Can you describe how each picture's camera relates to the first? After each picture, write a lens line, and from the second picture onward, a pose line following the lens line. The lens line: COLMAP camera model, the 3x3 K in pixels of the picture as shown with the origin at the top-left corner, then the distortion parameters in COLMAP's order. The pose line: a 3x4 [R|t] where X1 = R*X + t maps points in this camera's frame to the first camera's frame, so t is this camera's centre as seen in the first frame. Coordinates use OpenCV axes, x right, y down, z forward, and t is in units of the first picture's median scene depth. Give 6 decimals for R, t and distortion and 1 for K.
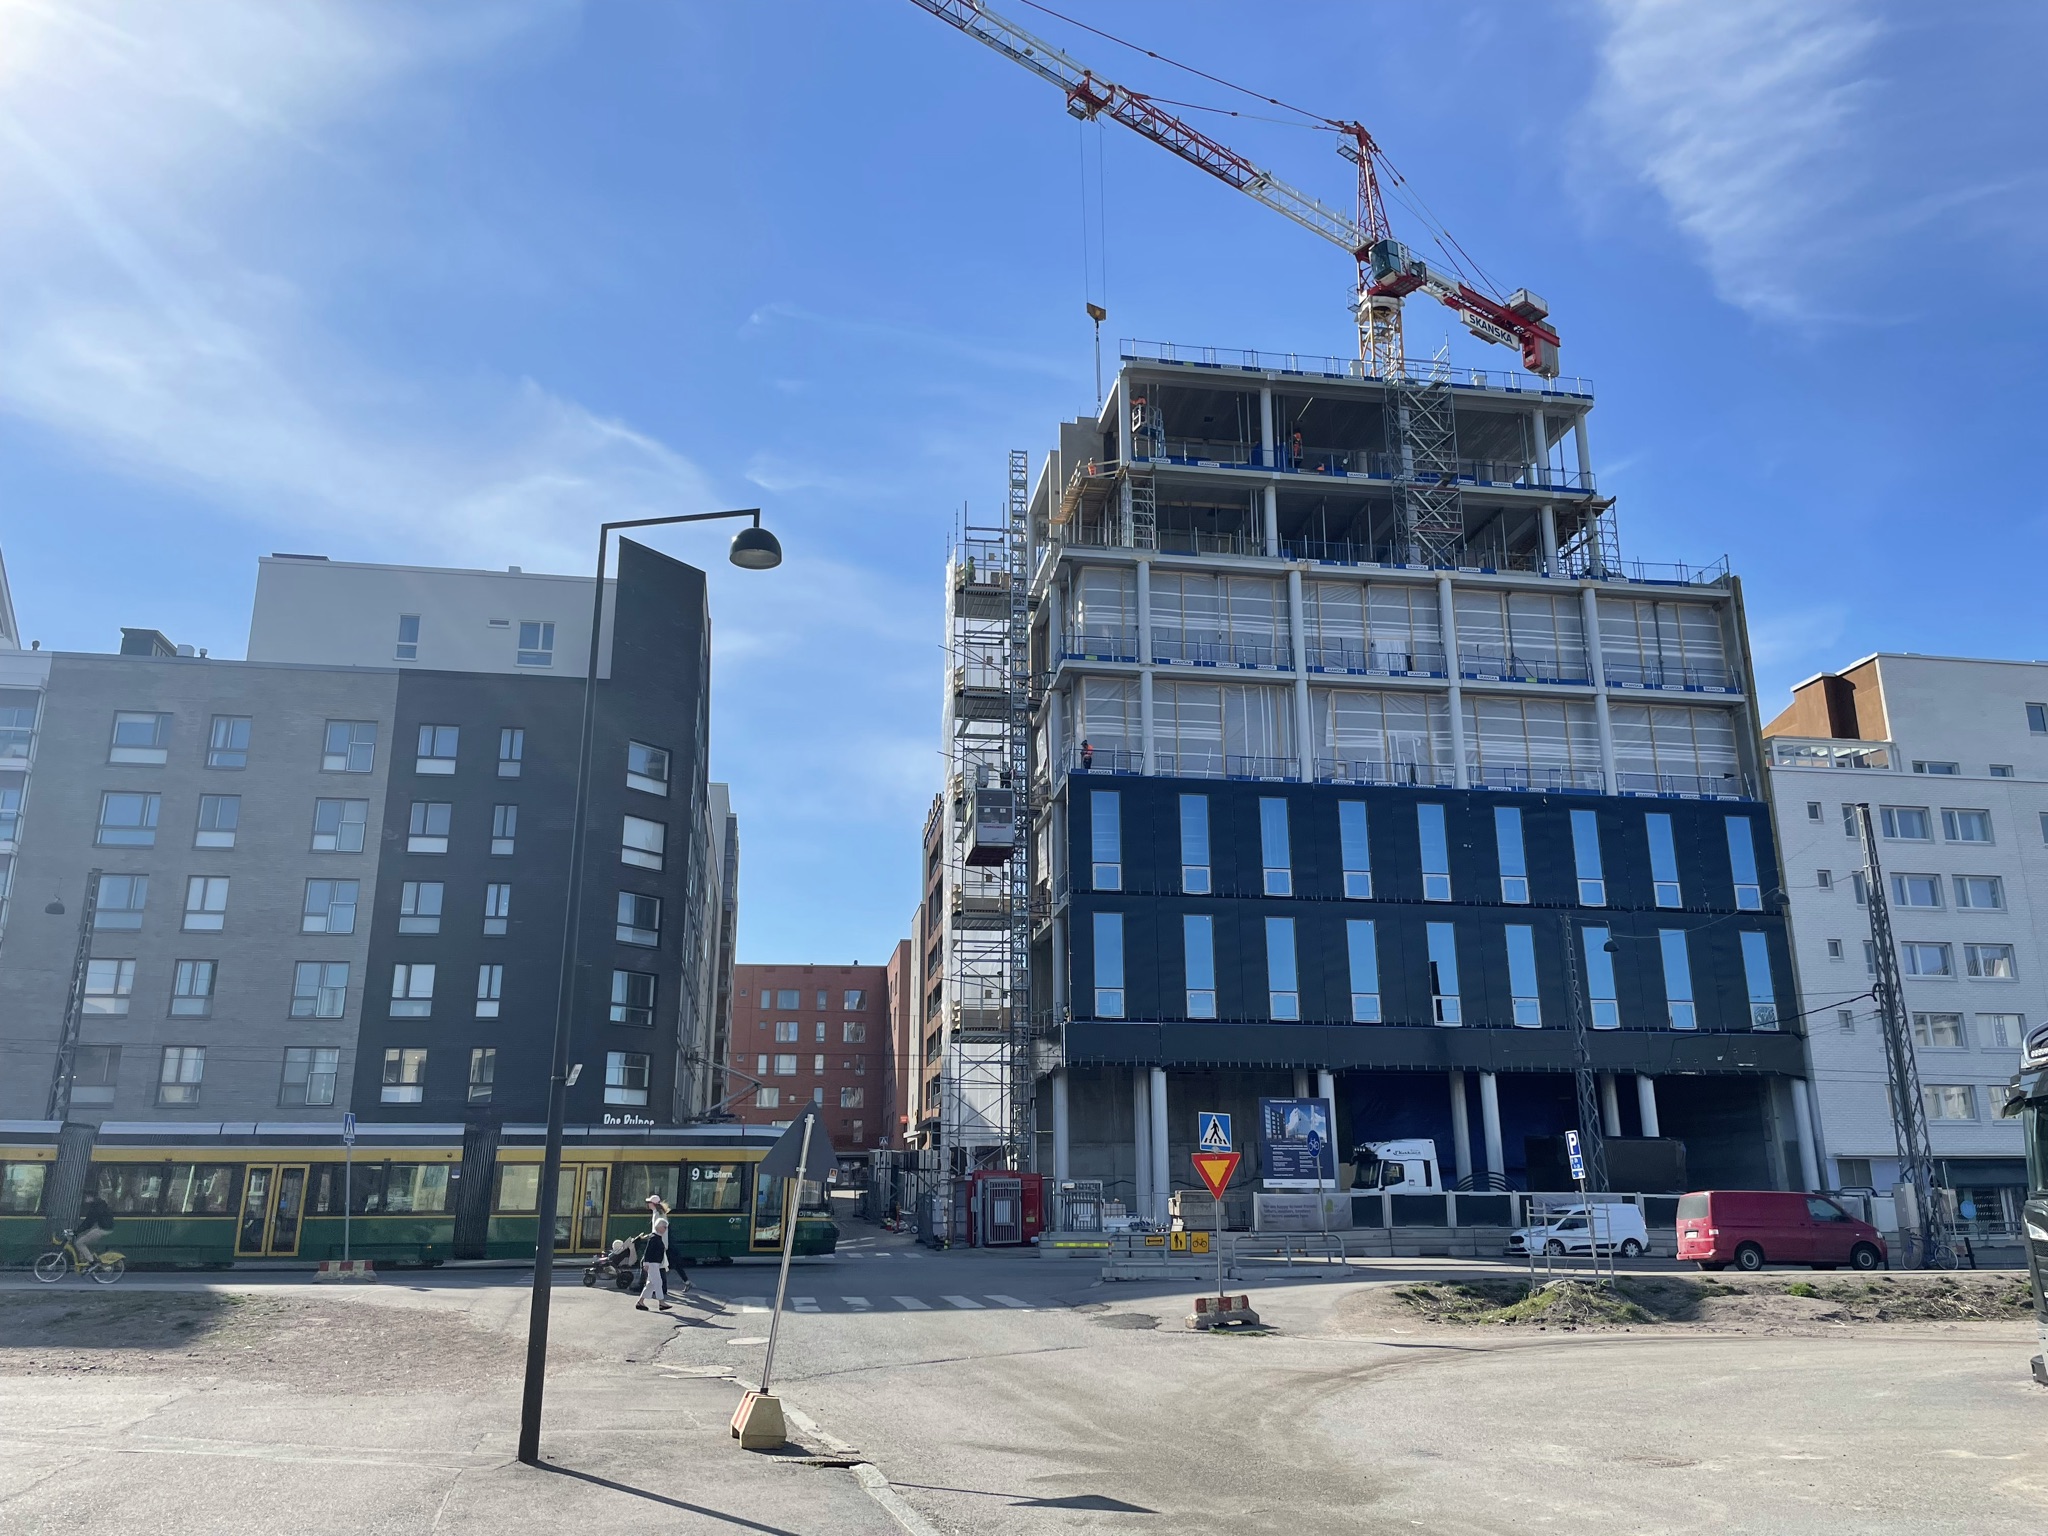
lens RADIAL K [[1536.3, 0, 1024.0], [0, 1536.3, 768.0], [0, 0, 1]] dist [0.006775, -0.002801]
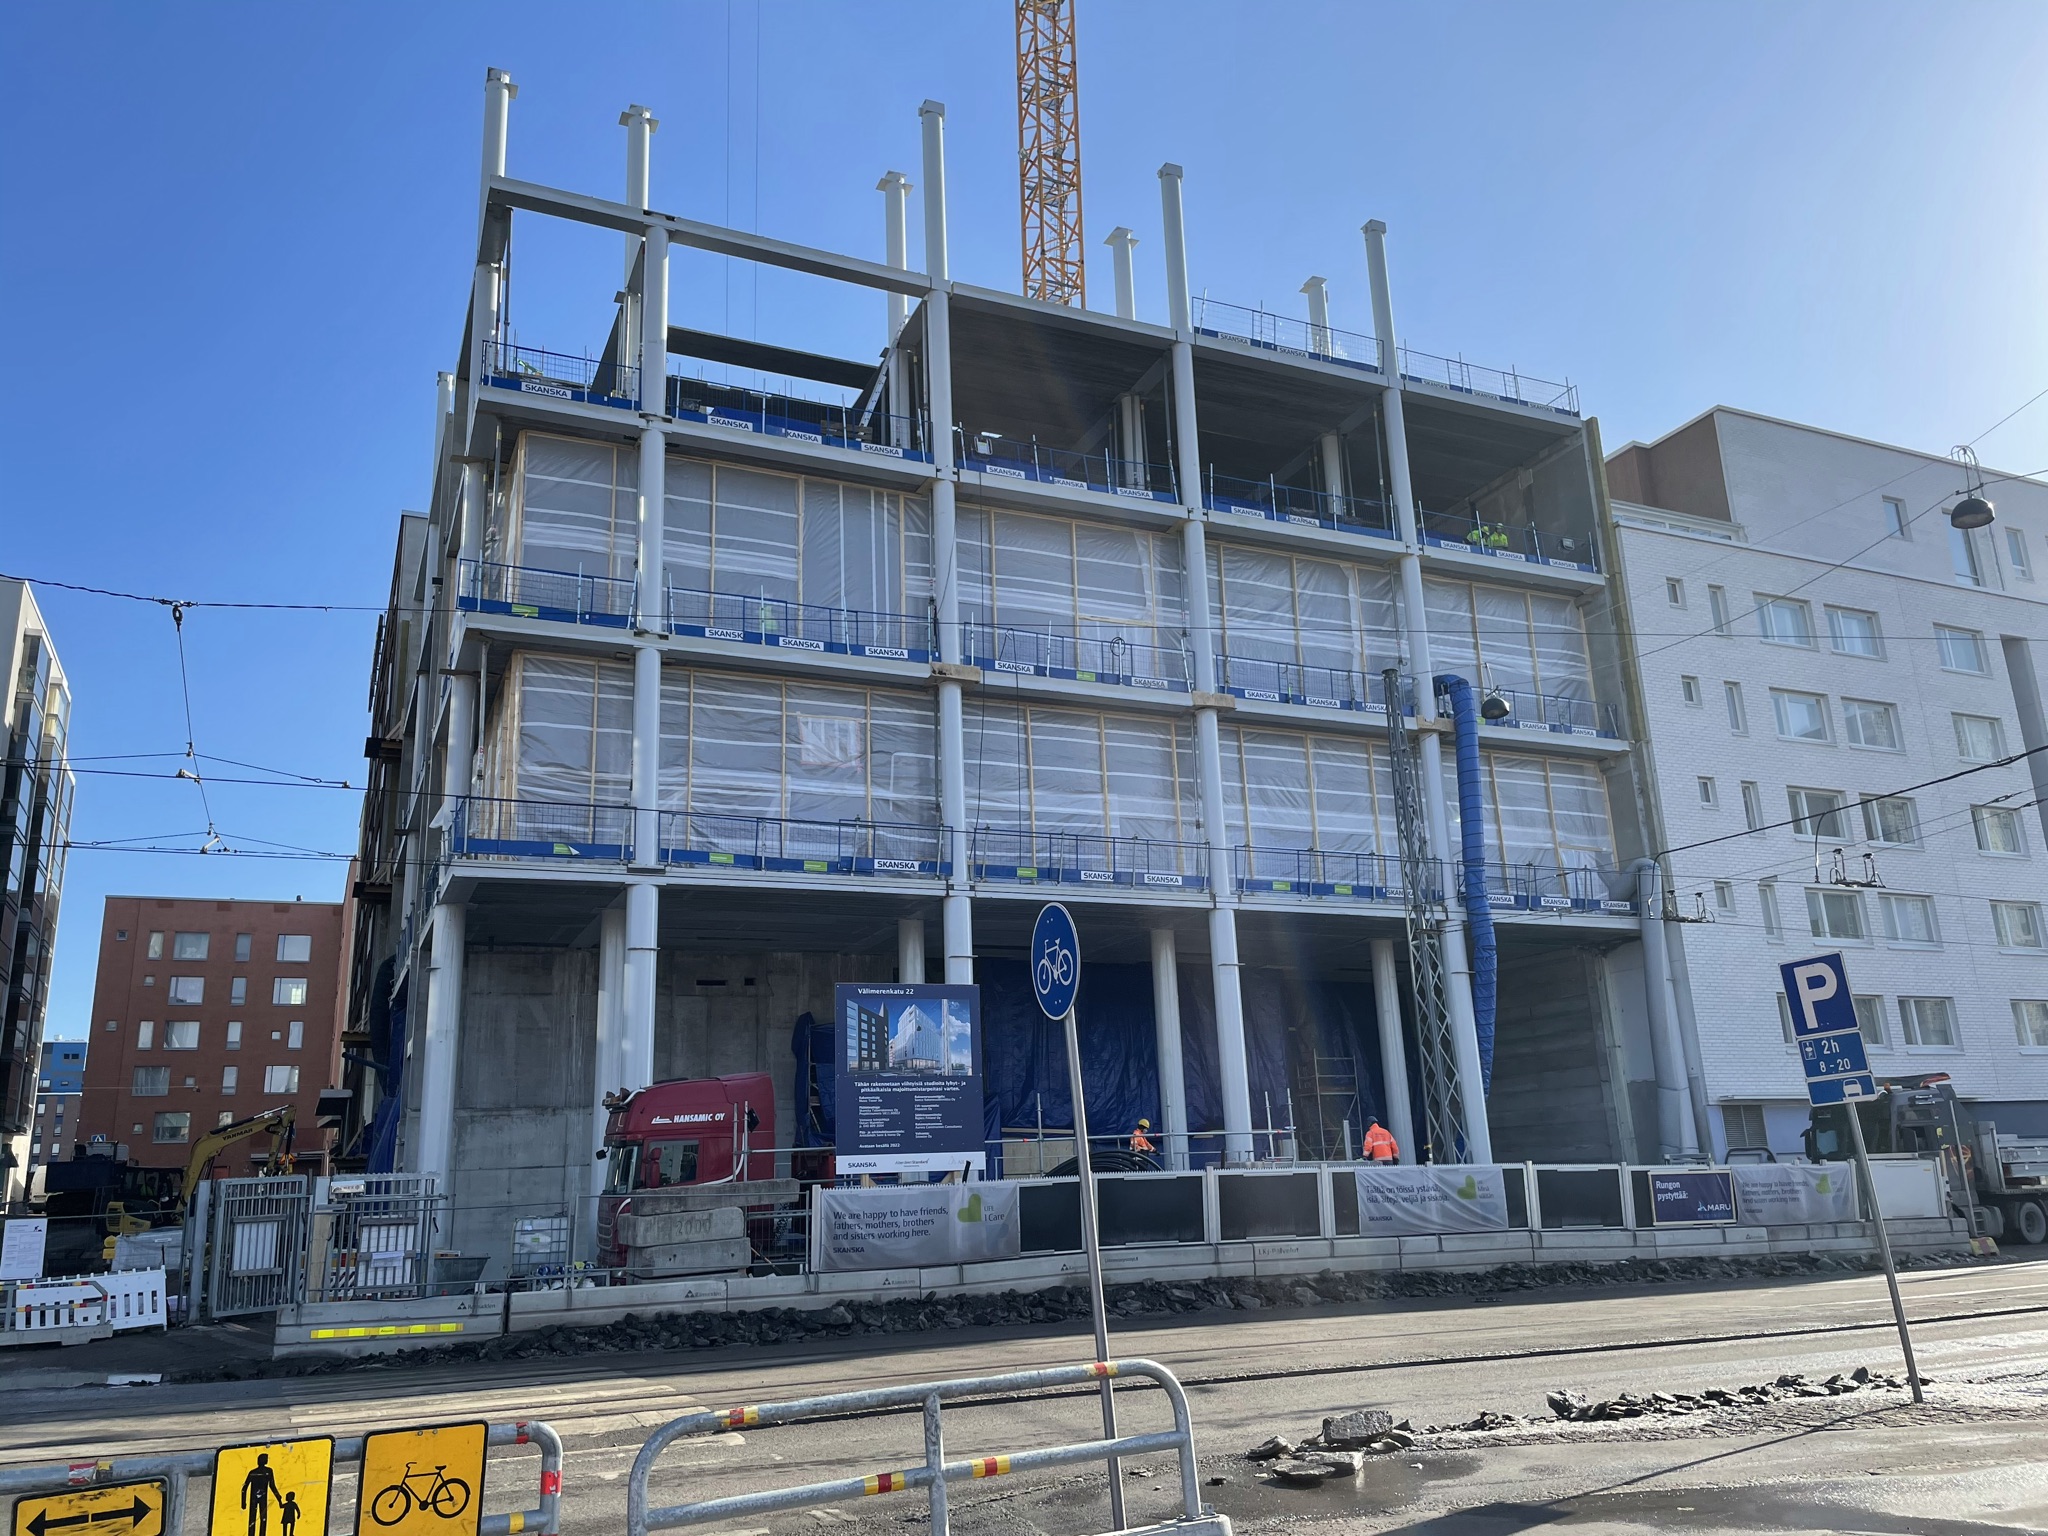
lens RADIAL K [[1536.3, 0, 1024.0], [0, 1536.3, 768.0], [0, 0, 1]] dist [0.006775, -0.002801]
pose [[0.962342, 0.041776, 0.268613, 0.068587], [-0.042146, 0.999102, -0.004390, 0.128473], [-0.268555, -0.007096, 0.963238, 0.459908]]
